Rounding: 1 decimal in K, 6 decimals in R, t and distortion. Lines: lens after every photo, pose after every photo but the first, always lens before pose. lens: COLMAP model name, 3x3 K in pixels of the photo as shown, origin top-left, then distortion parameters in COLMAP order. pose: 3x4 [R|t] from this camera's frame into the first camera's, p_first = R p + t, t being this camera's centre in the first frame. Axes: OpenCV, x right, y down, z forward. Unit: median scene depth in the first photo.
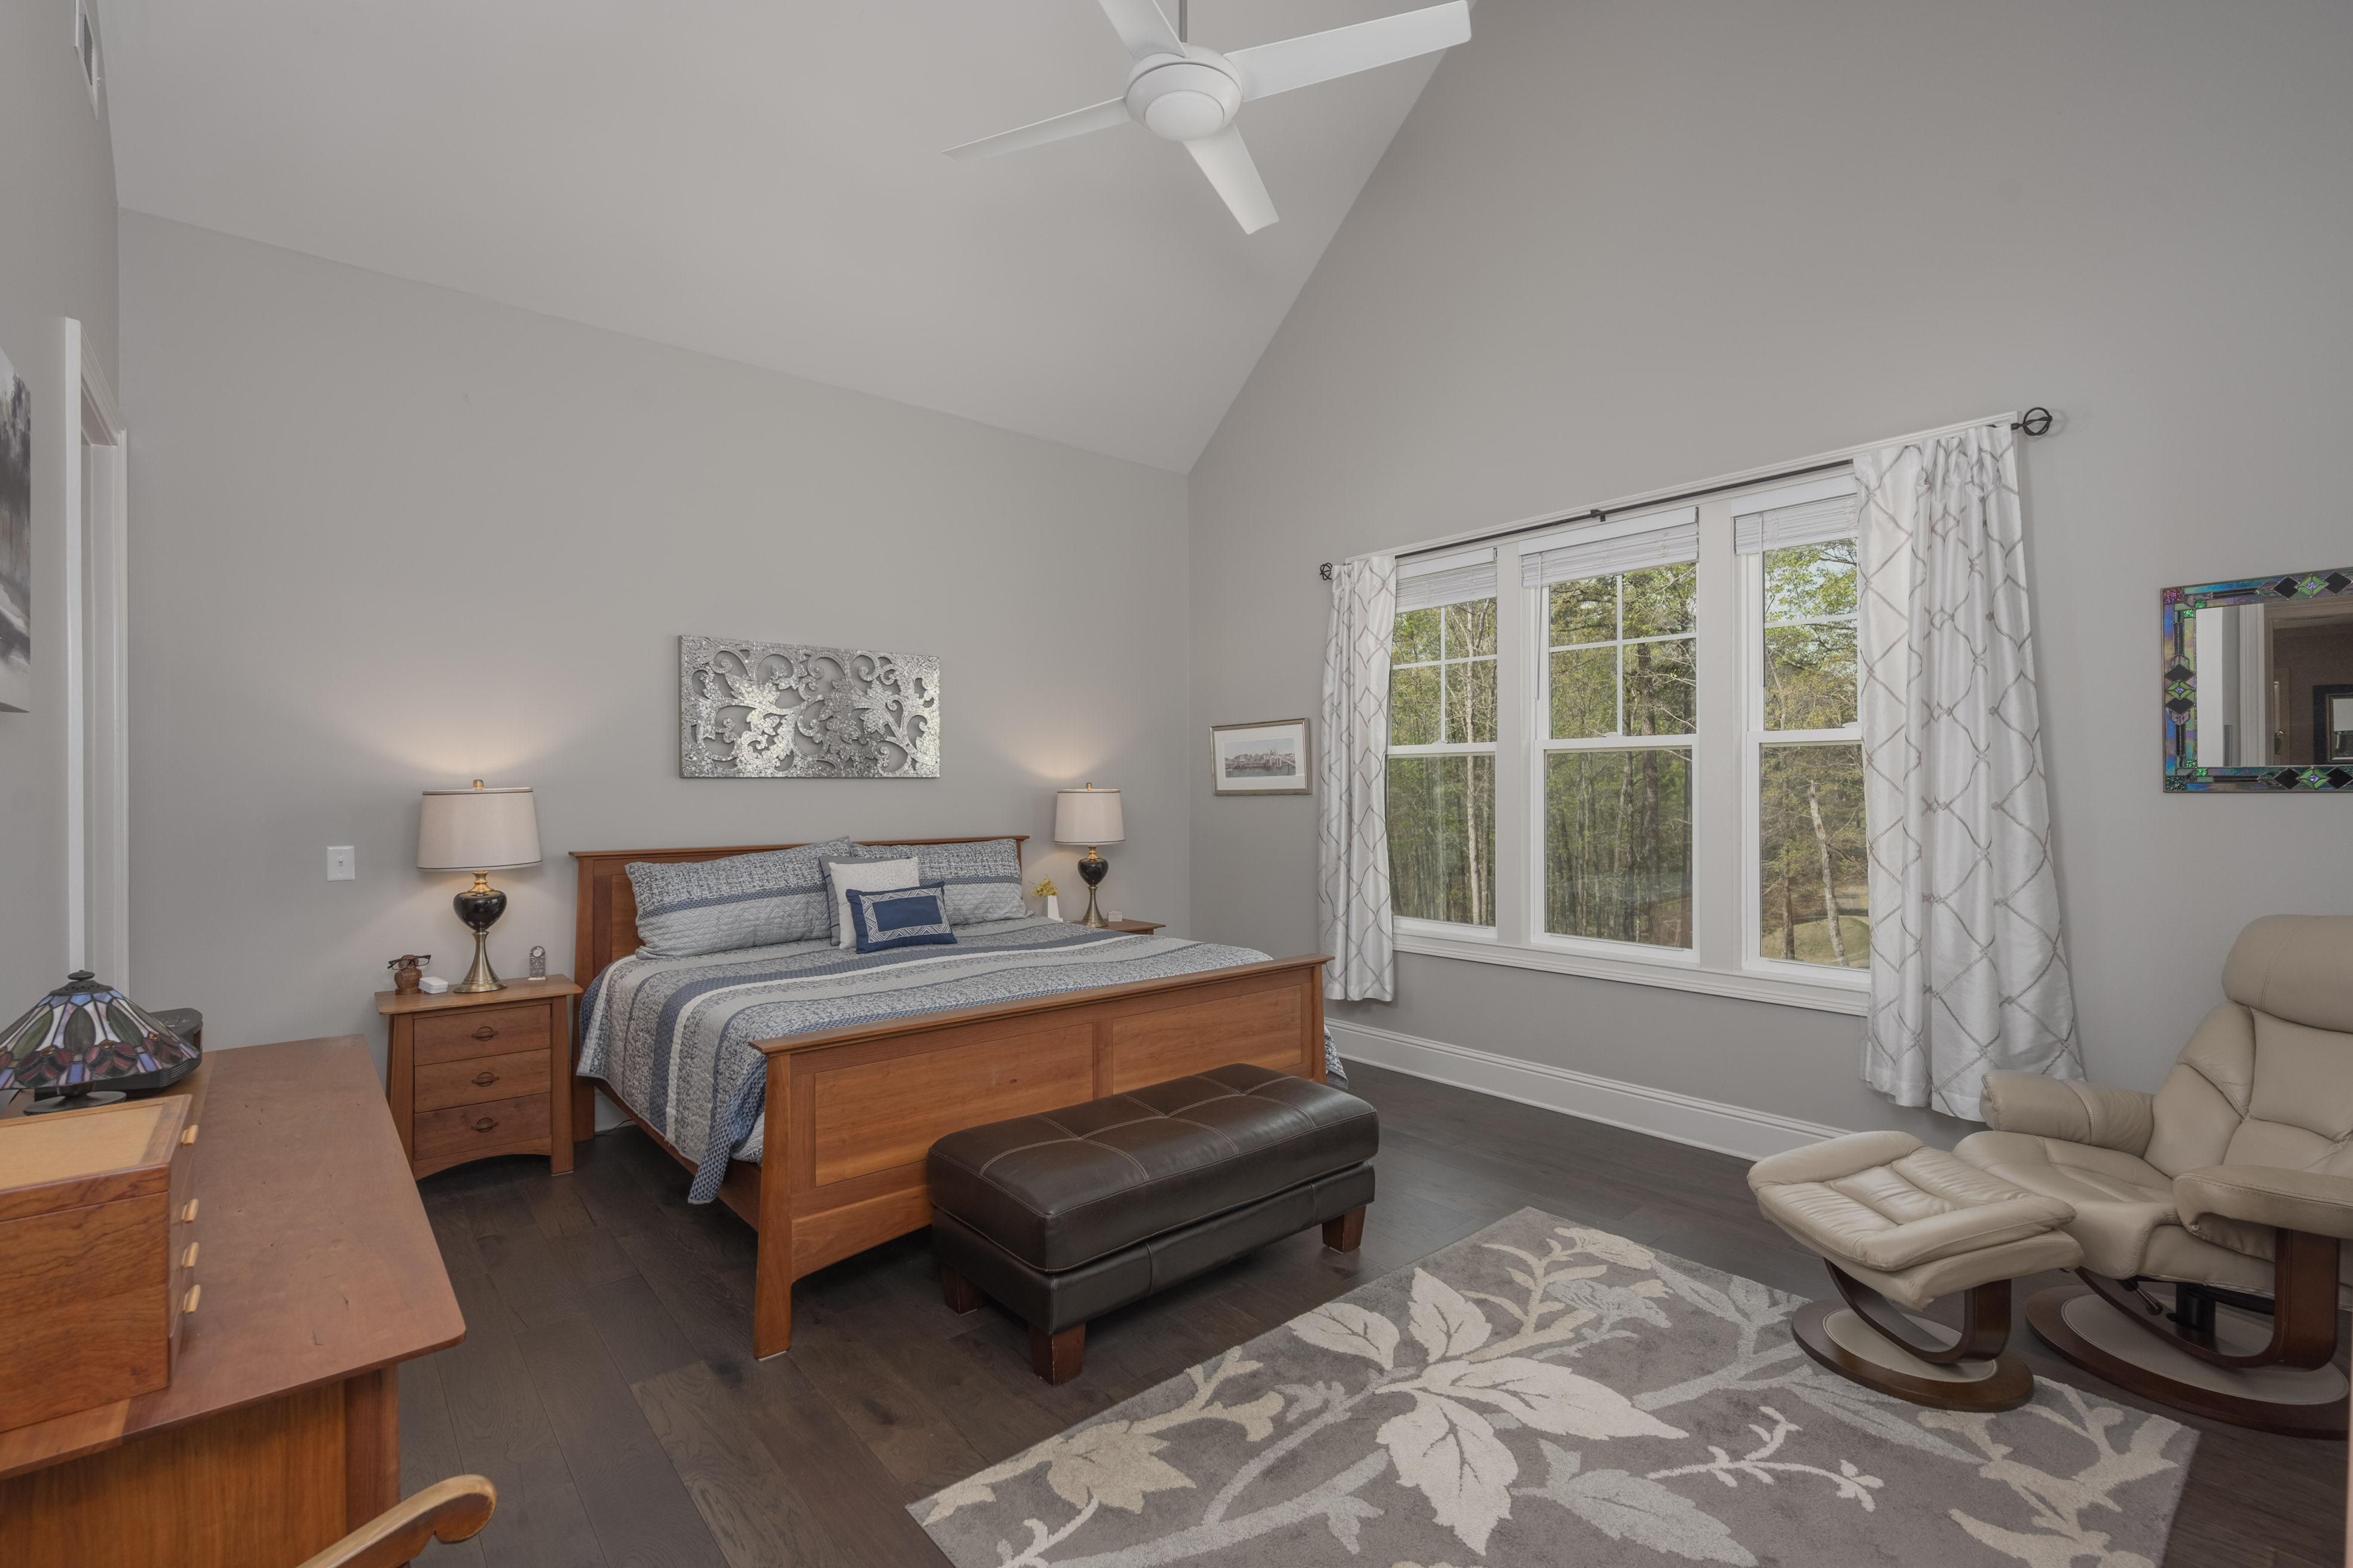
lens RADIAL K [[1044.1, 0, 1196.8], [0, 1044.1, 786.5], [0, 0, 1]] dist [-0.003535, -0.000532]
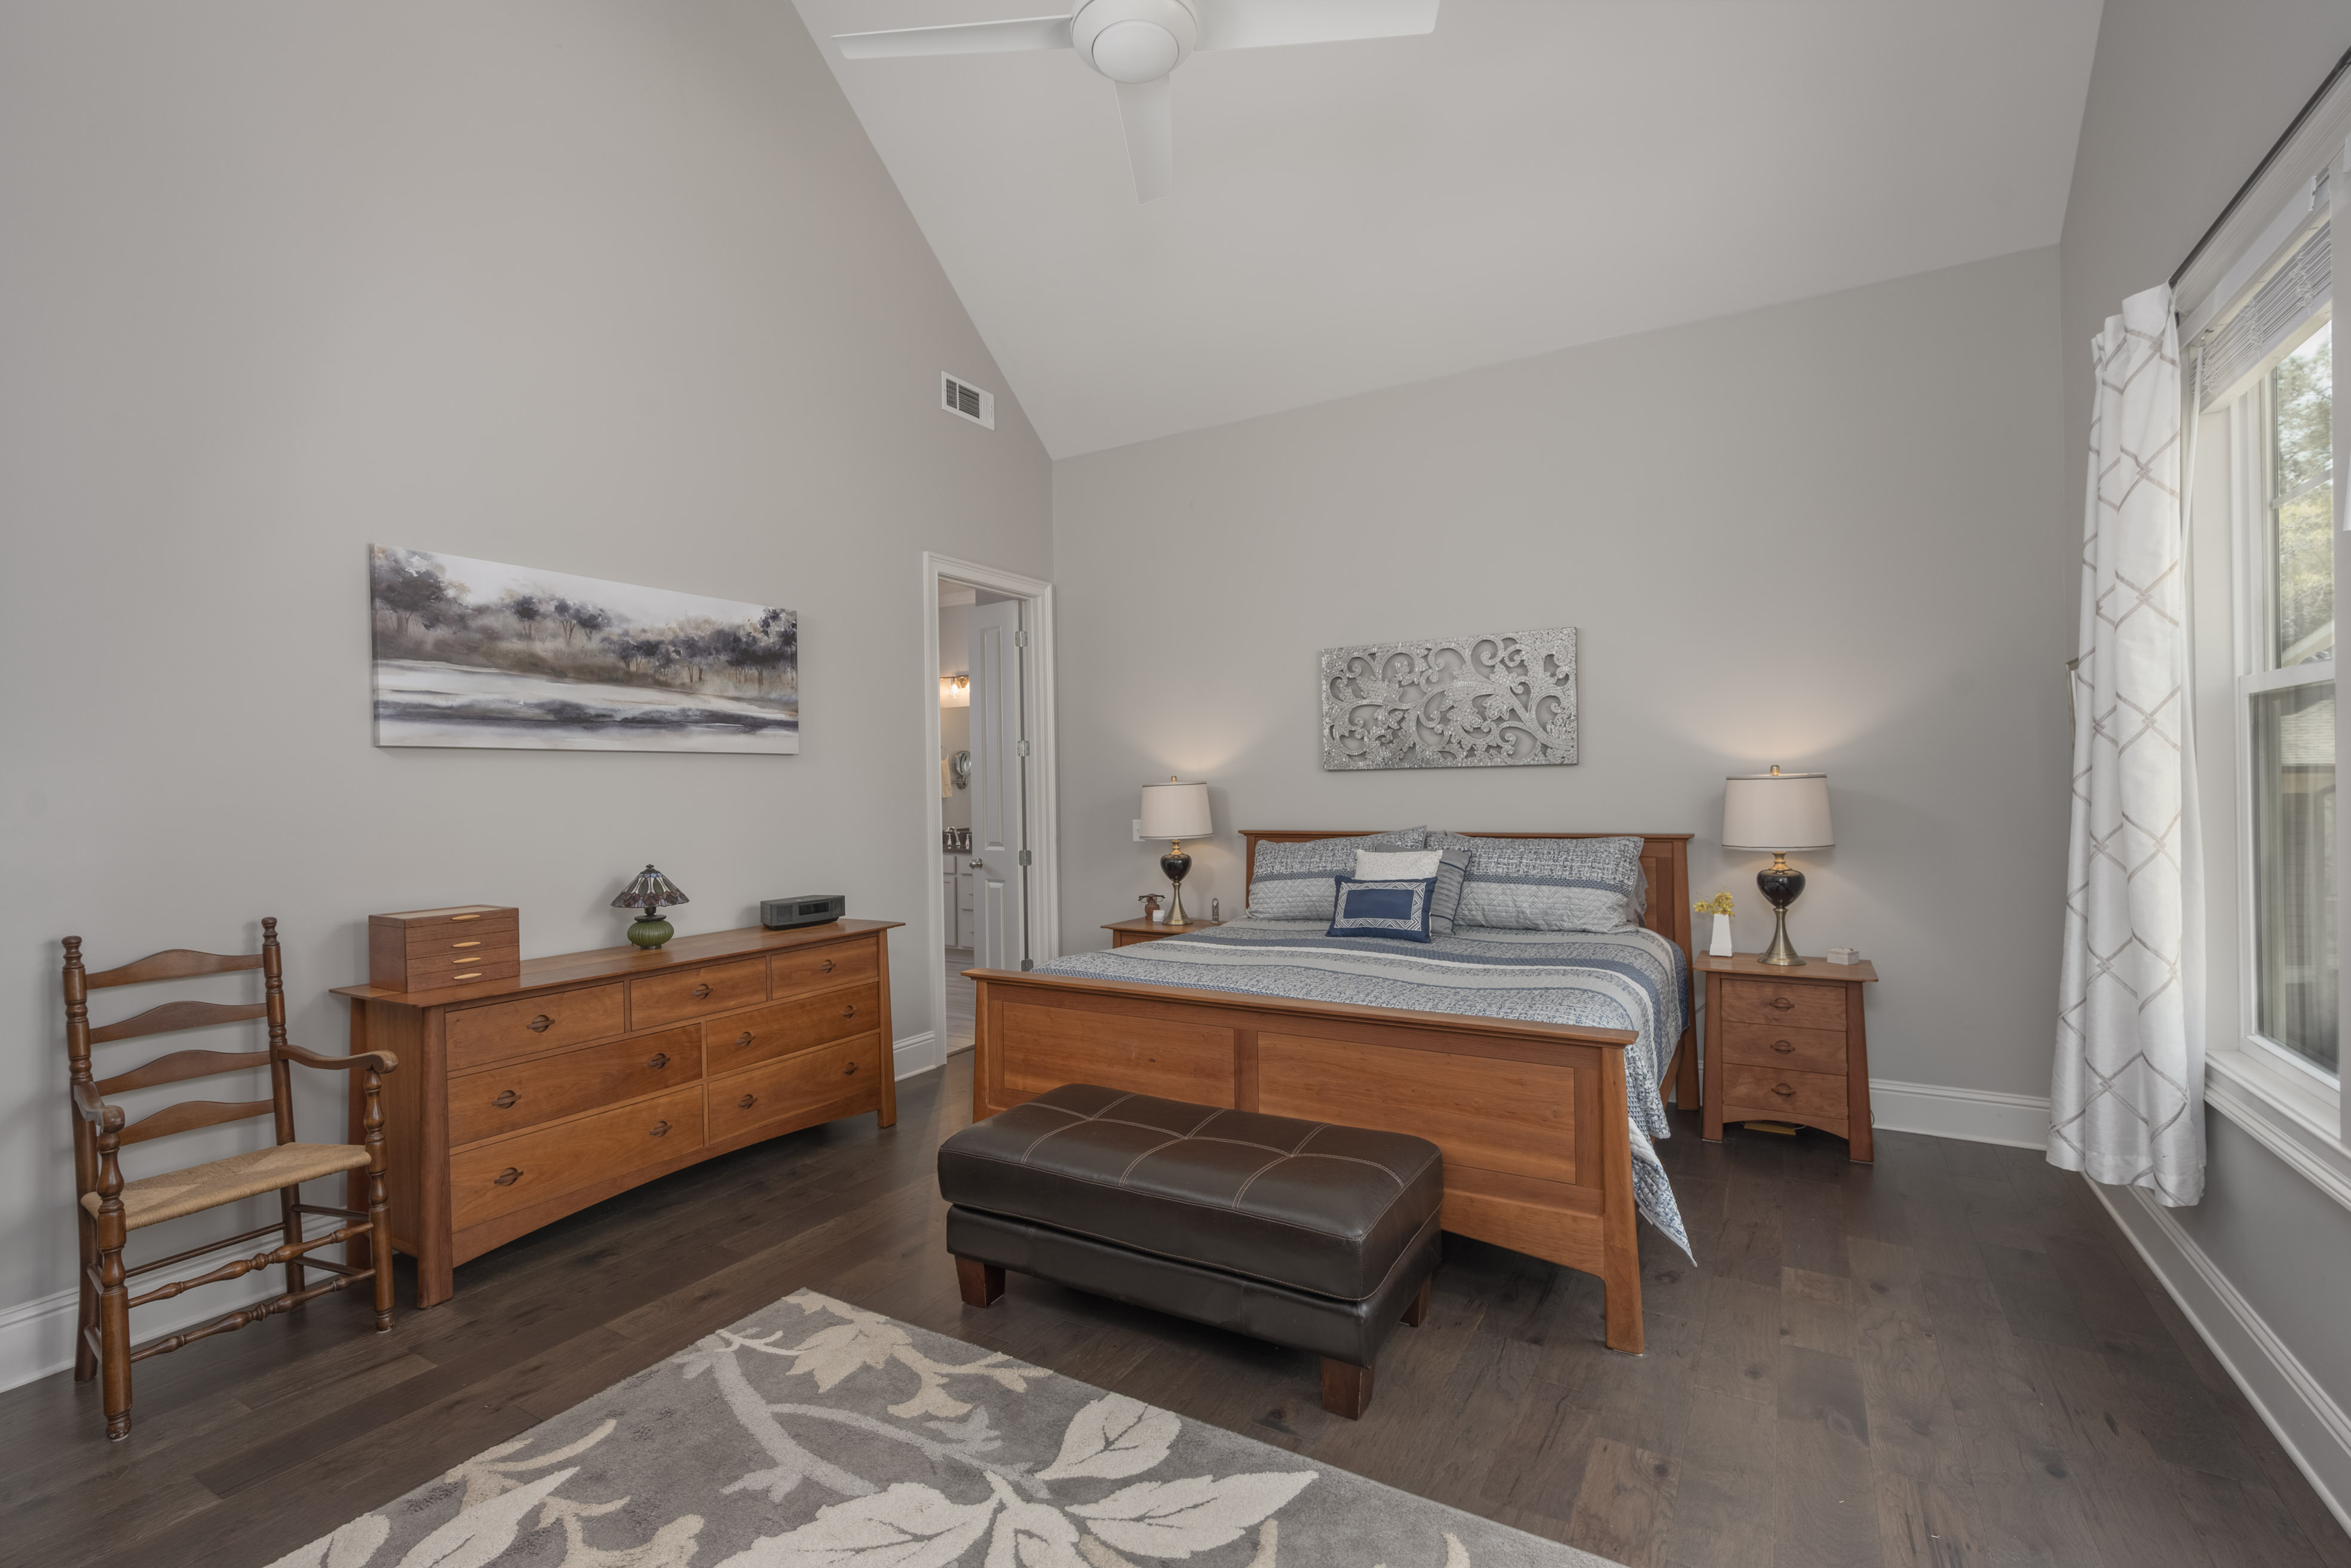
lens RADIAL K [[1043.2, 0, 1191.7], [0, 1043.2, 787.5], [0, 0, 1]] dist [-0.003535, -0.000532]
pose [[0.320985, 0.000838, -0.947084, 0.633314], [0.017172, 0.999830, 0.006705, 0.000091], [0.946929, -0.018415, 0.320916, 0.533654]]
